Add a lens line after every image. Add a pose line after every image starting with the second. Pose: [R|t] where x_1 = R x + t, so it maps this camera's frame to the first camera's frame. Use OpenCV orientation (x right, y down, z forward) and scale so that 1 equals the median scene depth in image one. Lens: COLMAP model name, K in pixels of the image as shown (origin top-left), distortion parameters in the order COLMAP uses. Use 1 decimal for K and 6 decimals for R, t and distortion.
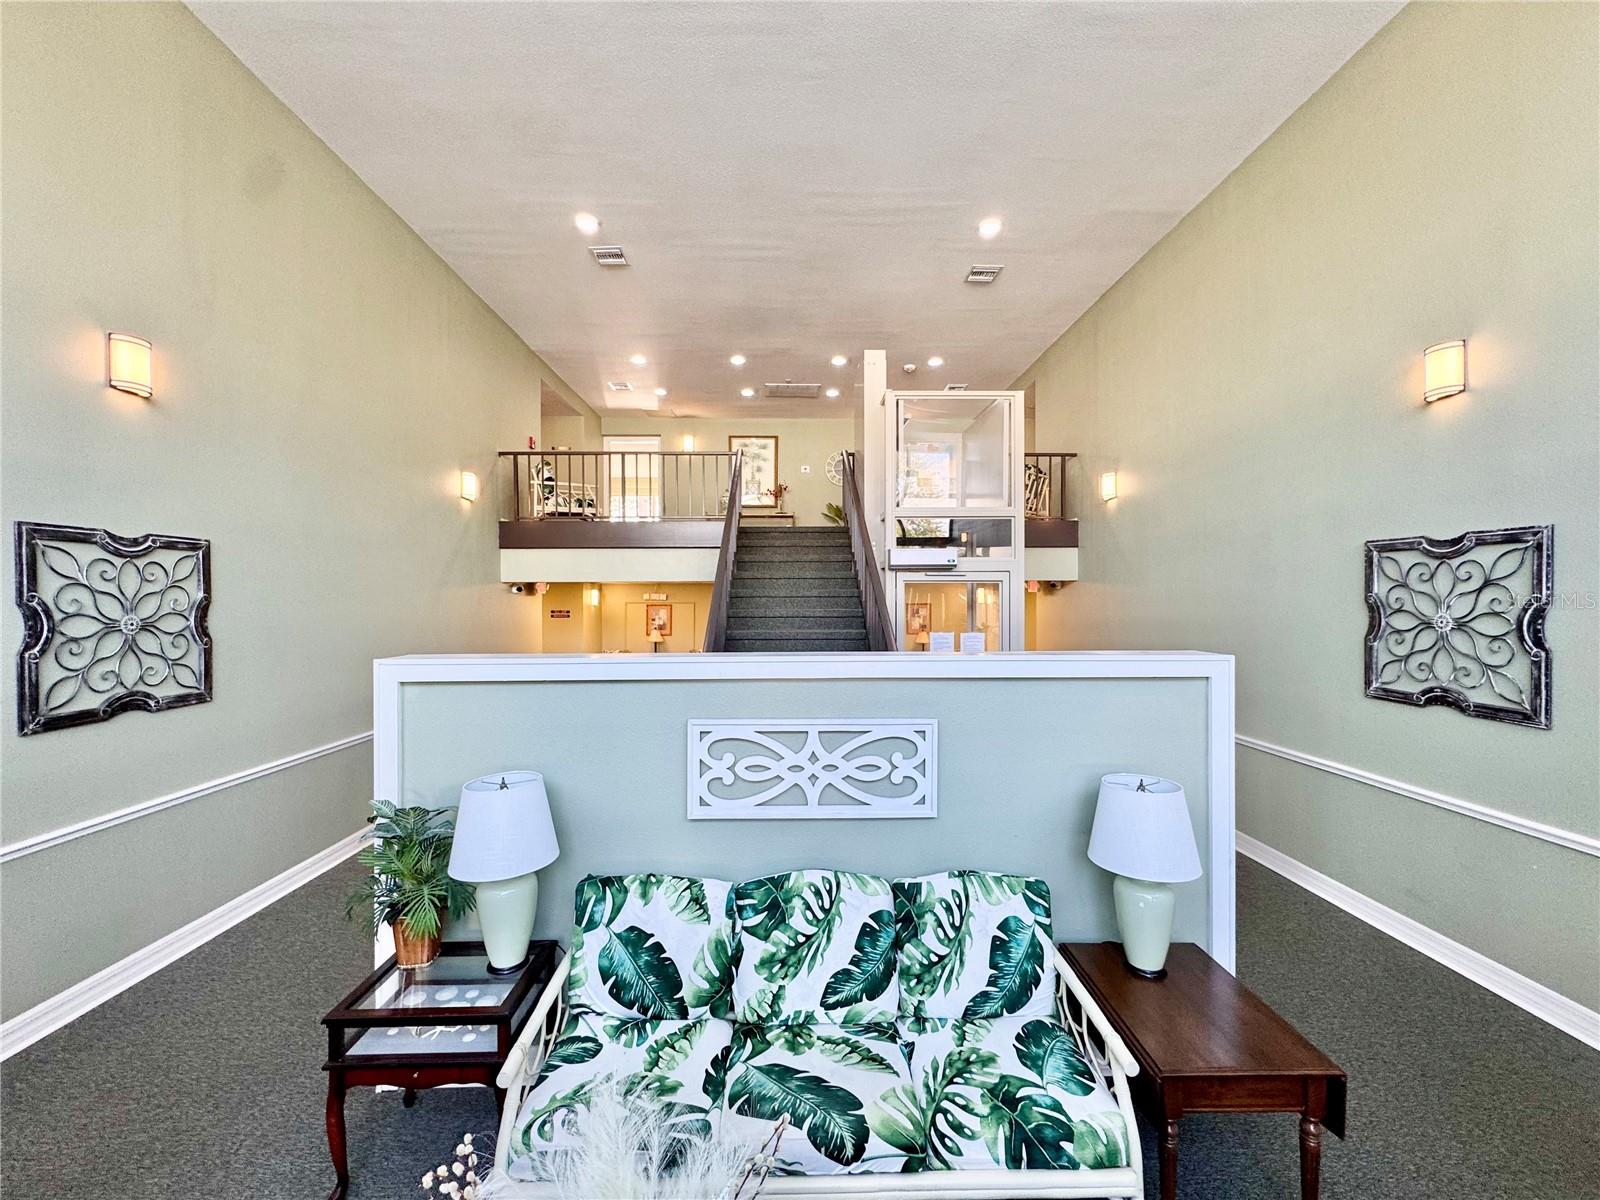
lens RADIAL K [[639.3, 0, 797.8], [0, 639.3, 601.6], [0, 0, 1]] dist [-0.005011, 0.001202]
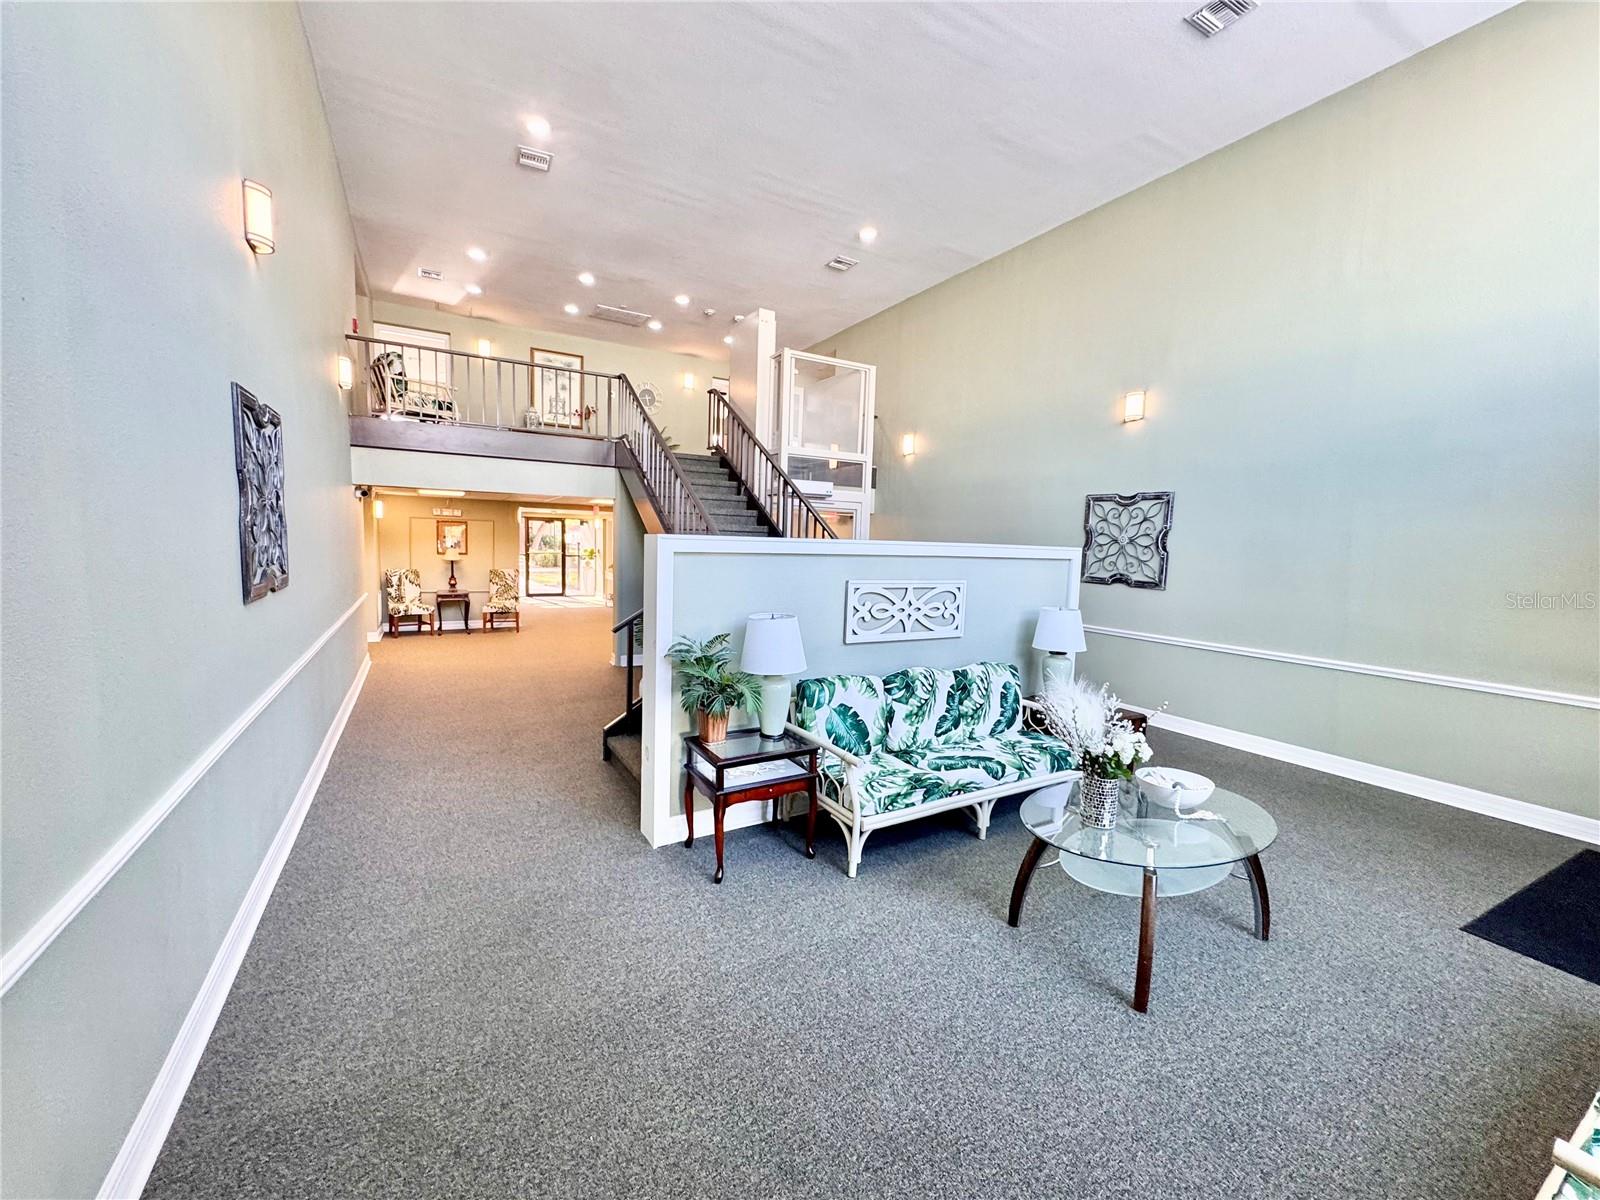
lens RADIAL K [[639.3, 0, 797.8], [0, 639.3, 601.6], [0, 0, 1]] dist [-0.005011, 0.001202]
pose [[0.877337, -0.015962, 0.479609, -1.029367], [-0.031238, 0.995427, 0.090273, 0.100110], [-0.478857, -0.094182, 0.872826, -0.304922]]
